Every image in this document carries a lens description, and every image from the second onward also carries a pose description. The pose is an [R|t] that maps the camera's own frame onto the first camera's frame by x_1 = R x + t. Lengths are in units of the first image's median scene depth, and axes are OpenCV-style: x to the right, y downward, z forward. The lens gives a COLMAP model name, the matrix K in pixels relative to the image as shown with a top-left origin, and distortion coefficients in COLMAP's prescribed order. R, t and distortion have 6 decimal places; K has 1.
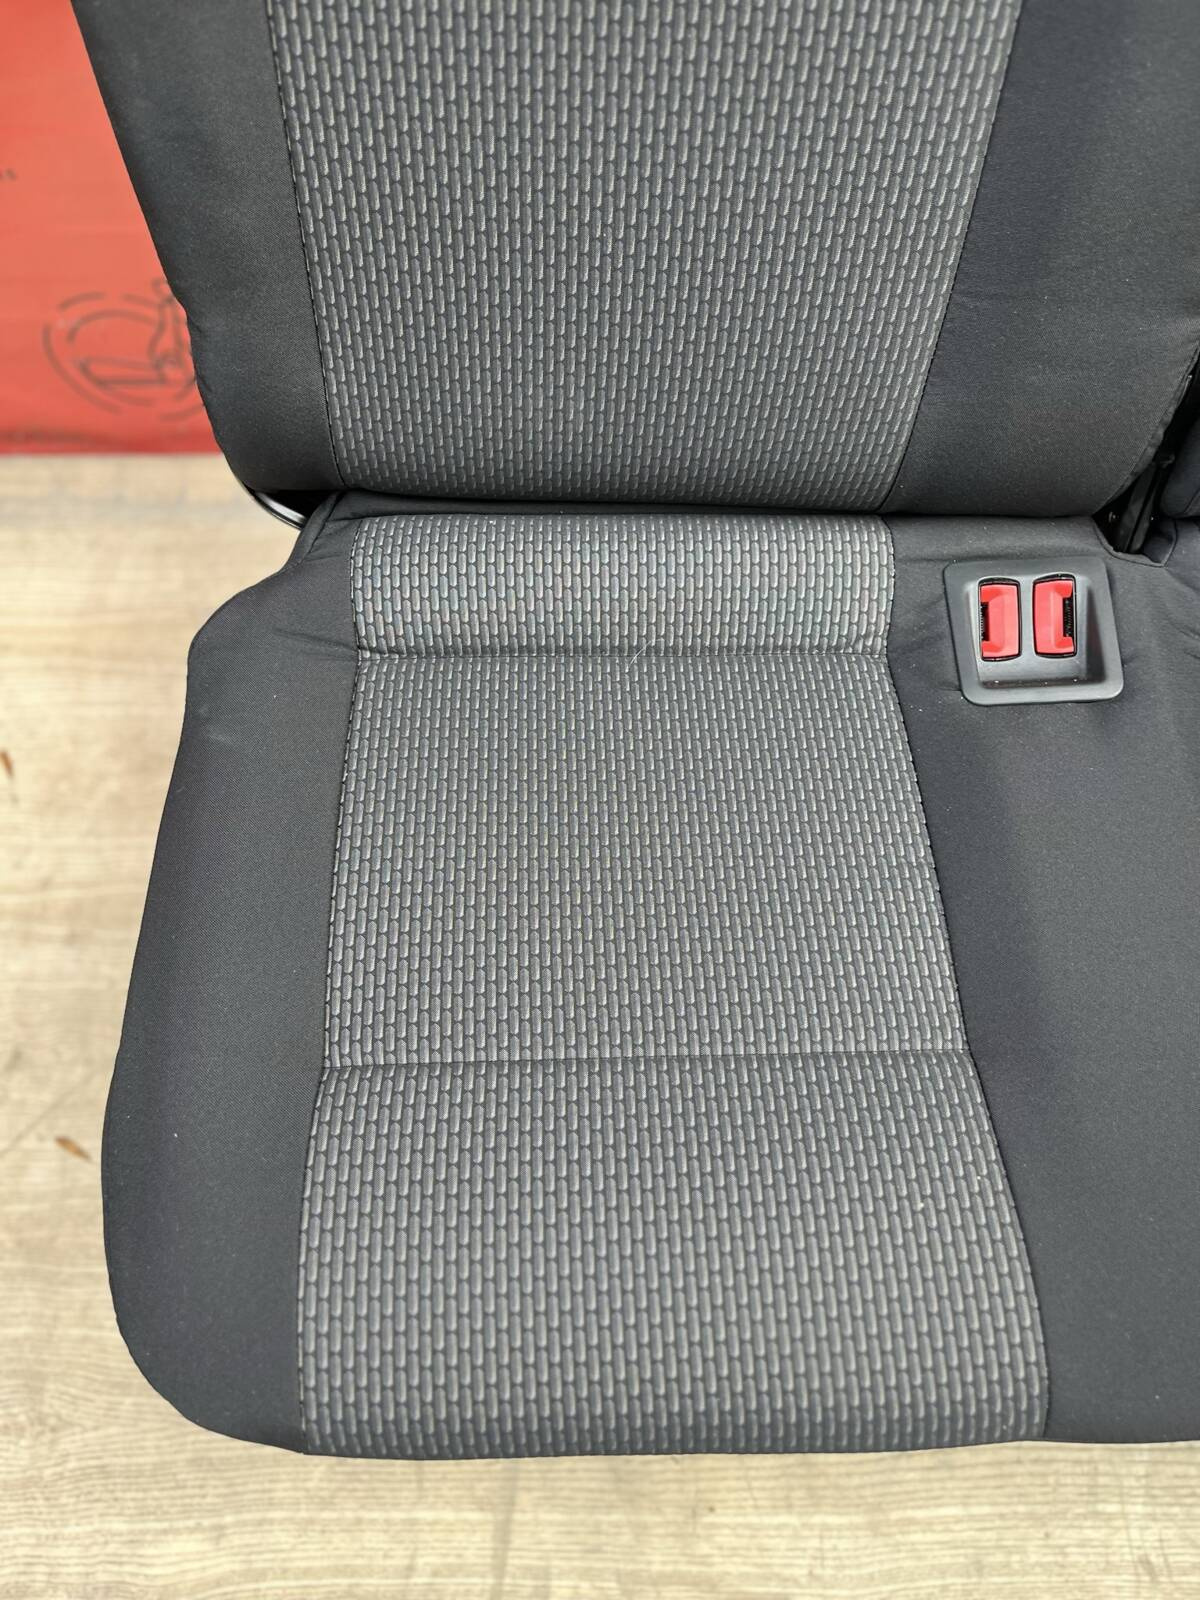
lens RADIAL K [[1229.0, 0, 596.9], [0, 1229.0, 802.8], [0, 0, 1]] dist [0.064481, -0.101449]
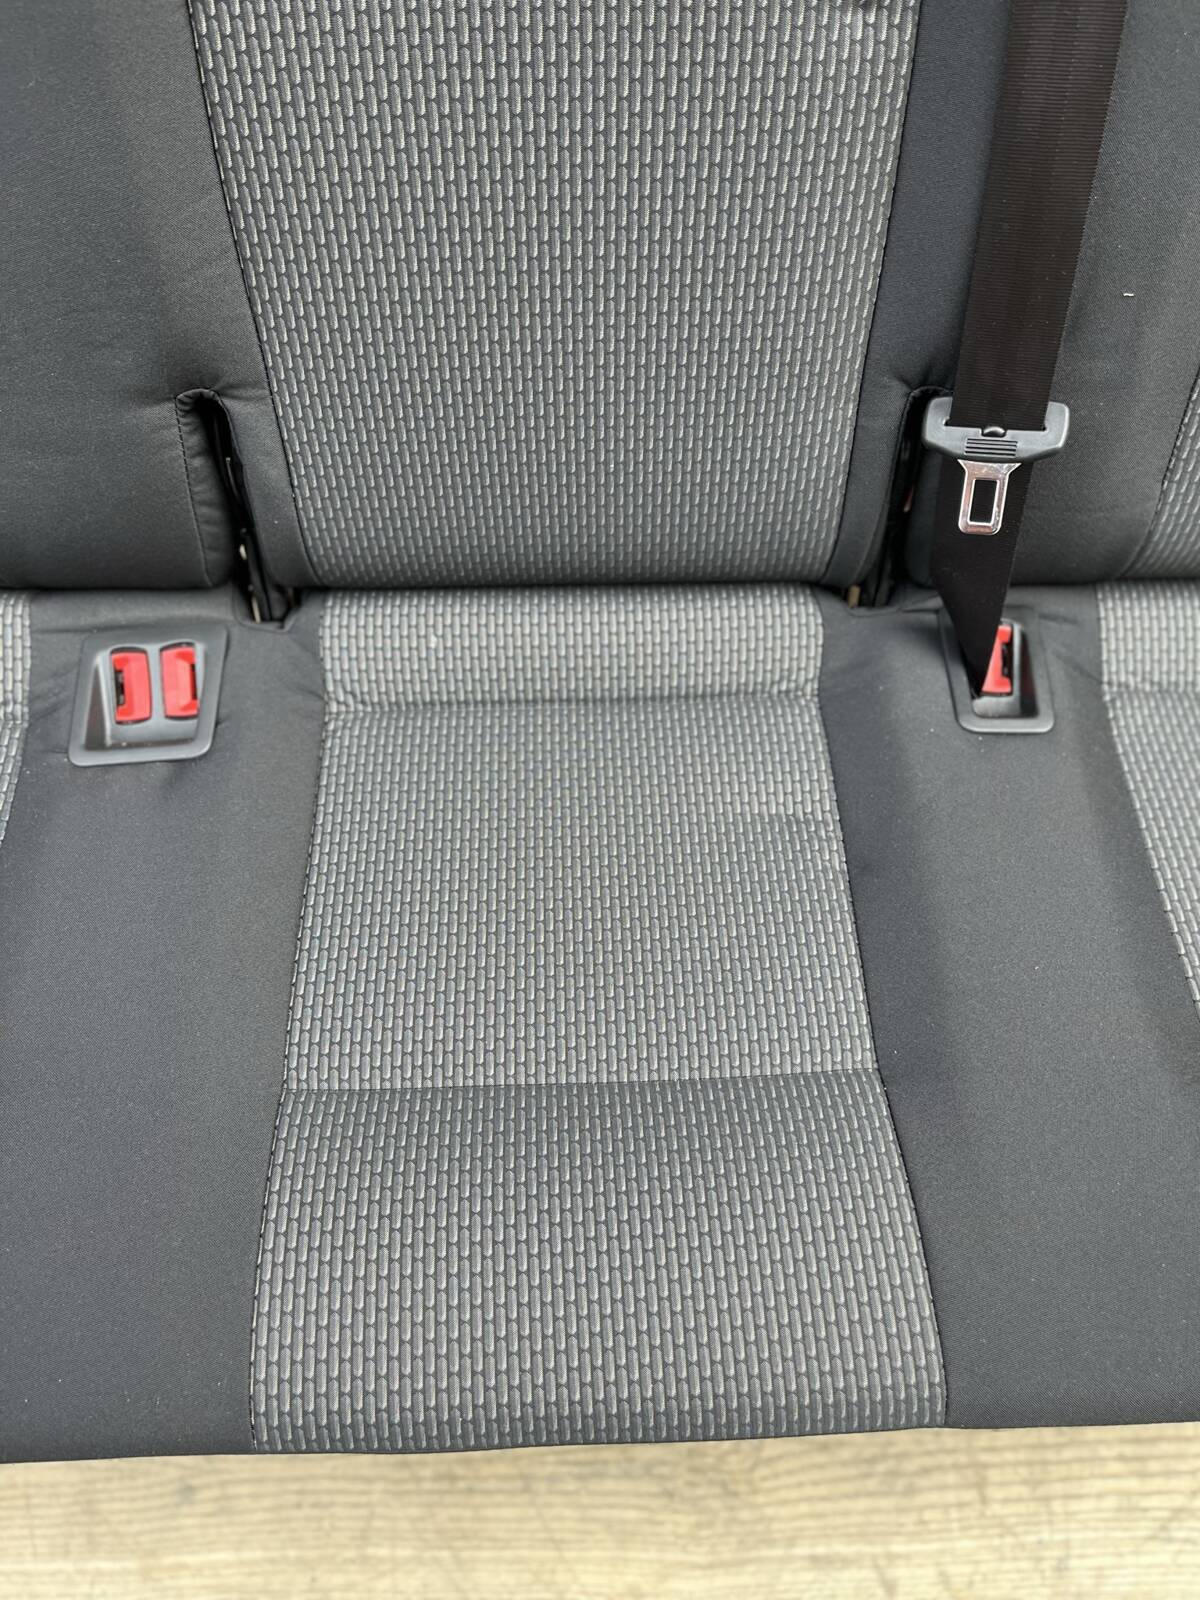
lens RADIAL K [[1229.0, 0, 596.9], [0, 1229.0, 802.8], [0, 0, 1]] dist [0.064481, -0.101449]
pose [[0.999672, -0.025388, 0.003432, 0.604668], [0.025521, 0.998581, -0.046748, 0.009723], [-0.002240, 0.046820, 0.998901, -0.043619]]
